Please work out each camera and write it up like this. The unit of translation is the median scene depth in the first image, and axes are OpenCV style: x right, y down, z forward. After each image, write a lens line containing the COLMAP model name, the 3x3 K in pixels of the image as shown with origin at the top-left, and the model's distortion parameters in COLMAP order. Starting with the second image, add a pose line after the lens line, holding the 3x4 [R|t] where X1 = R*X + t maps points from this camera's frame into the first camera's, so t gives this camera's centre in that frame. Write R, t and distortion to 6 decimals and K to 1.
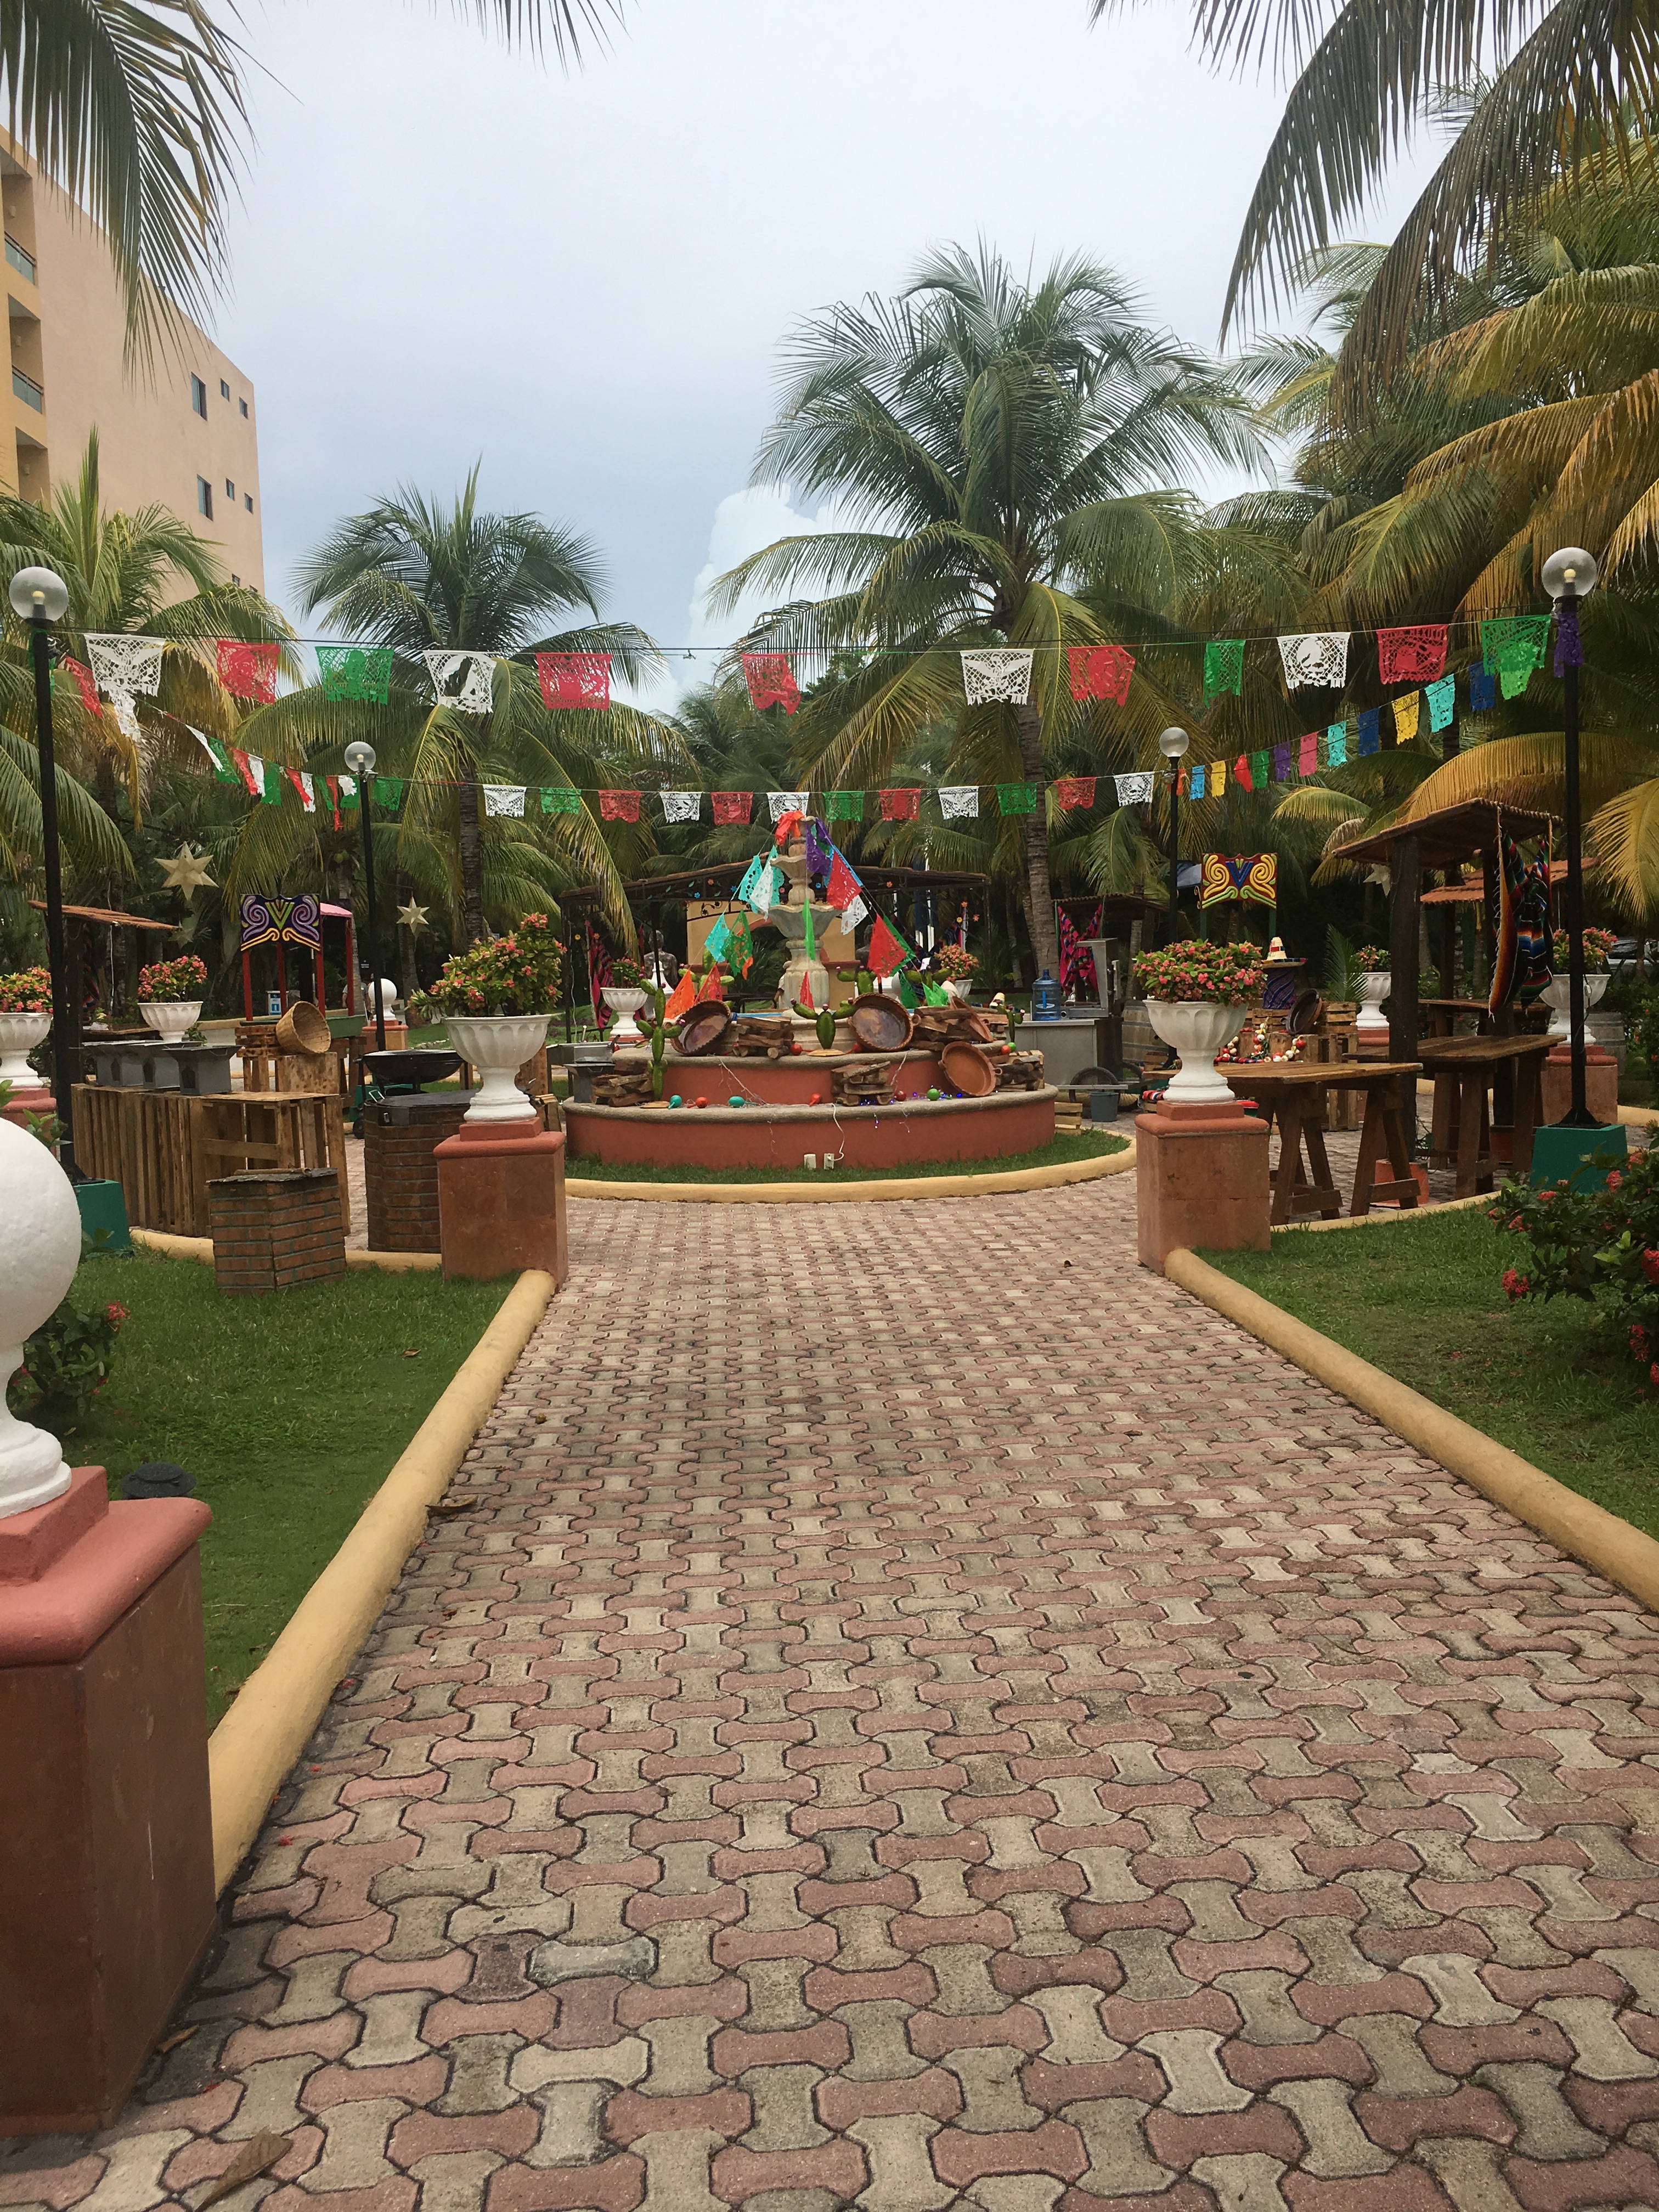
lens RADIAL K [[1862.9, 0, 829.5], [0, 1862.9, 1106.0], [0, 0, 1]] dist [0.044945, -0.012989]
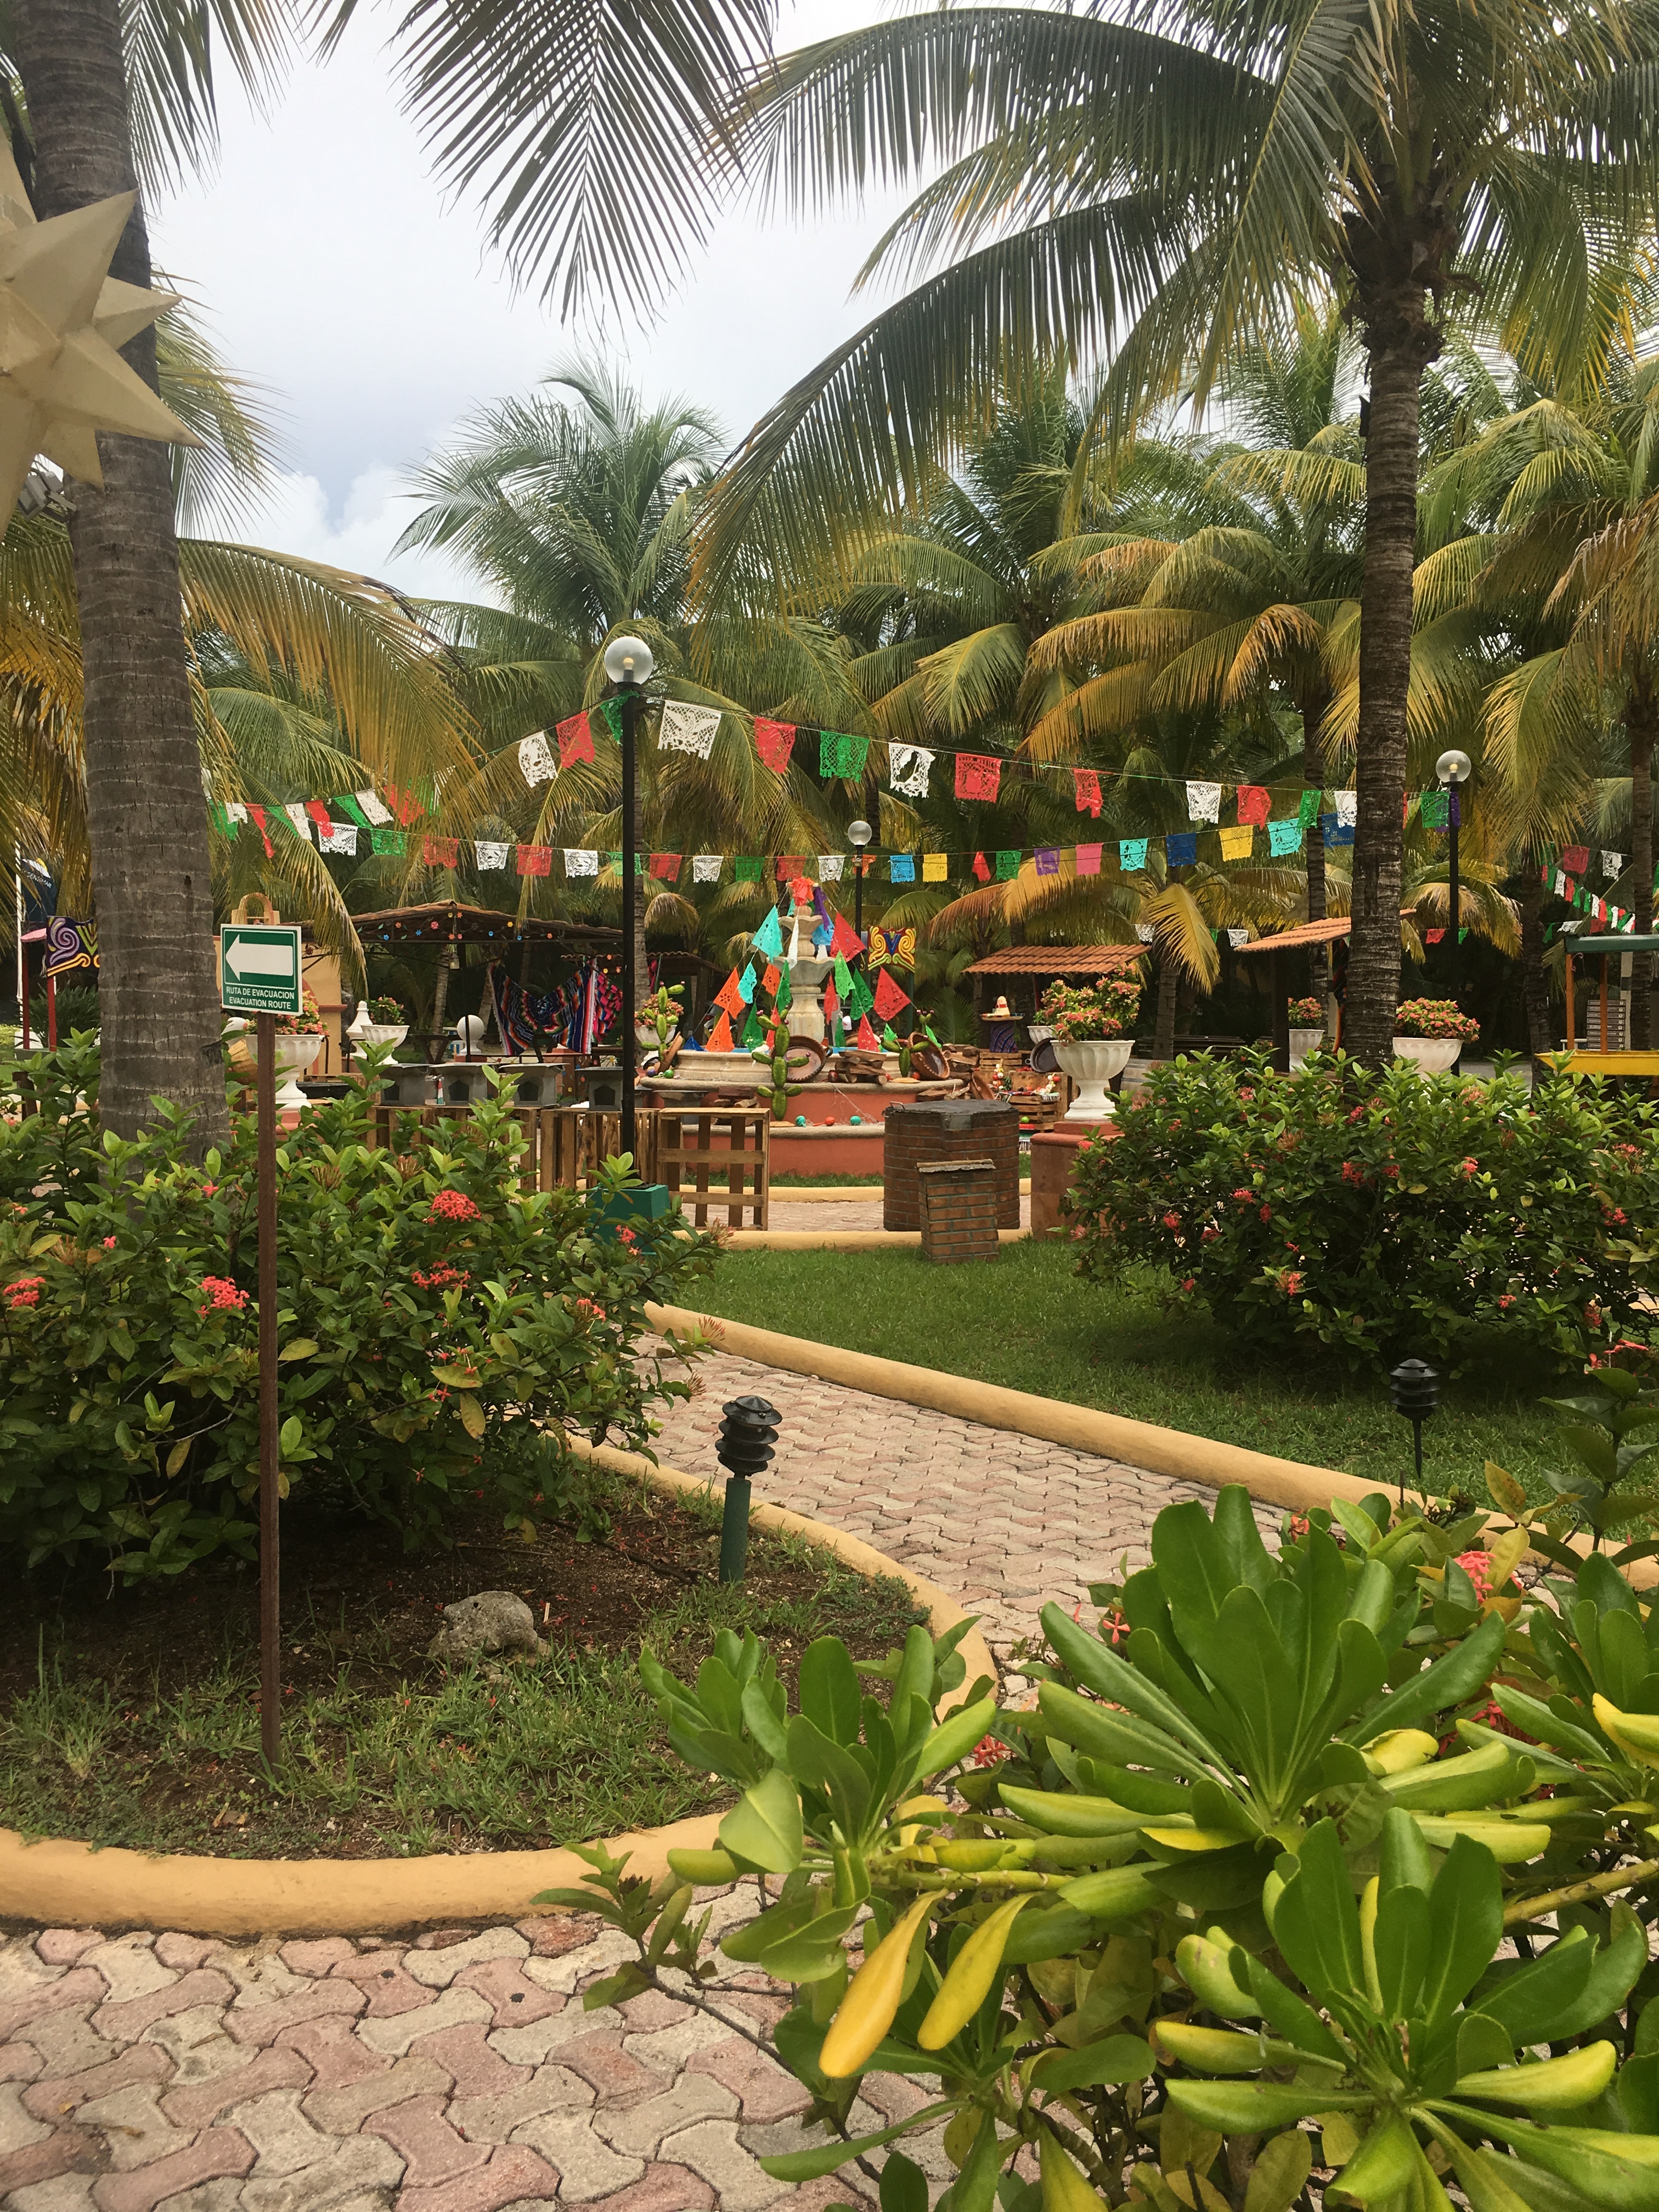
lens RADIAL K [[1884.1, 0, 829.5], [0, 1884.1, 1106.0], [0, 0, 1]] dist [0.056321, 0.002983]
pose [[0.831638, -0.001881, 0.555315, -0.726964], [0.019899, 0.999453, -0.026416, 0.019843], [-0.554962, 0.033019, 0.831220, 0.003509]]
